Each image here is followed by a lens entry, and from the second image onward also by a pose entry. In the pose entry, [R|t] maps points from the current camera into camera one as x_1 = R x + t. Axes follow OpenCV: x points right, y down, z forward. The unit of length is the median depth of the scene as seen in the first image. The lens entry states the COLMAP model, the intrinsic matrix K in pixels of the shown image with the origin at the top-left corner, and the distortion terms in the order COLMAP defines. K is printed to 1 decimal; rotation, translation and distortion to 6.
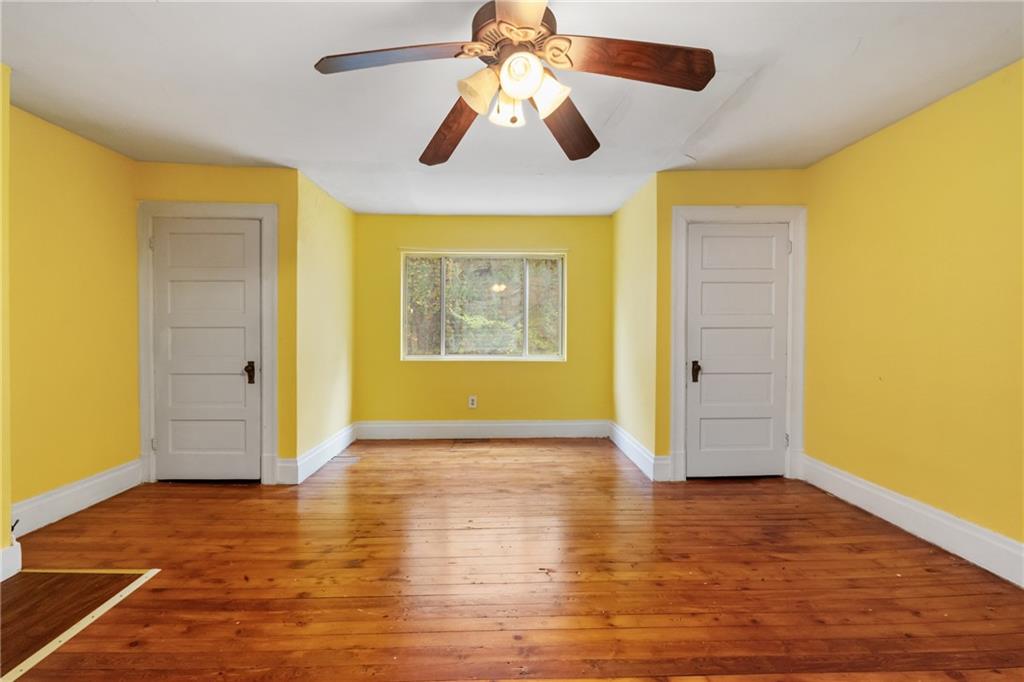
lens RADIAL K [[468.1, 0, 516.2], [0, 468.1, 335.2], [0, 0, 1]] dist [-0.010240, 0.003782]
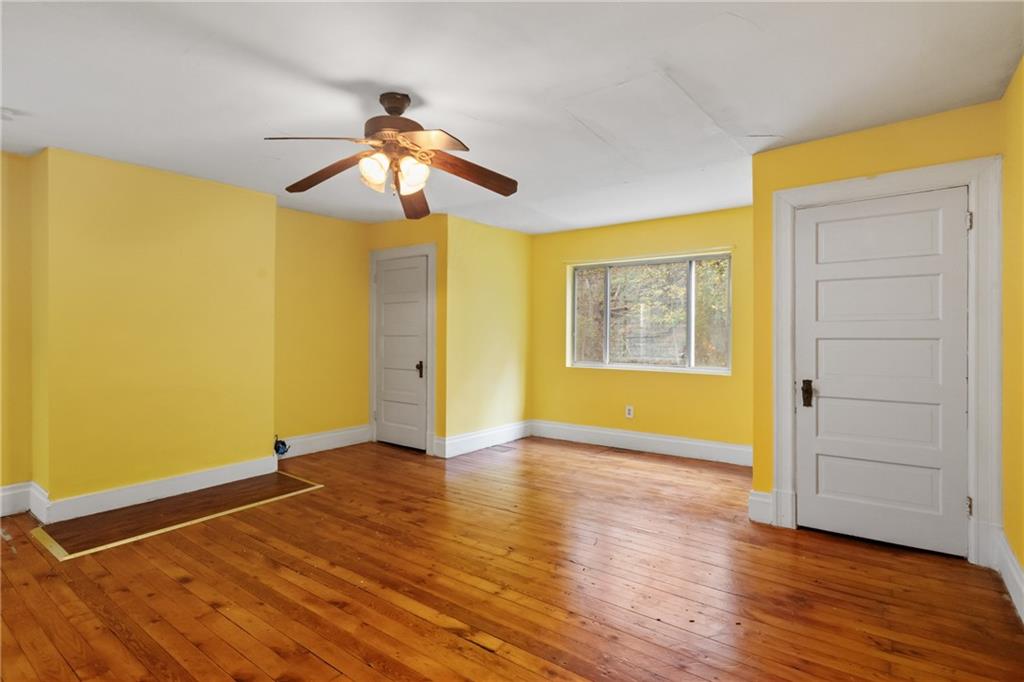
lens RADIAL K [[514.6, 0, 508.5], [0, 514.6, 333.9], [0, 0, 1]] dist [-0.007197, 0.002694]
pose [[0.778253, 0.001252, -0.627949, 0.541866], [-0.011088, 0.999870, -0.011749, -0.007753], [0.627853, 0.016106, 0.778166, 0.000958]]
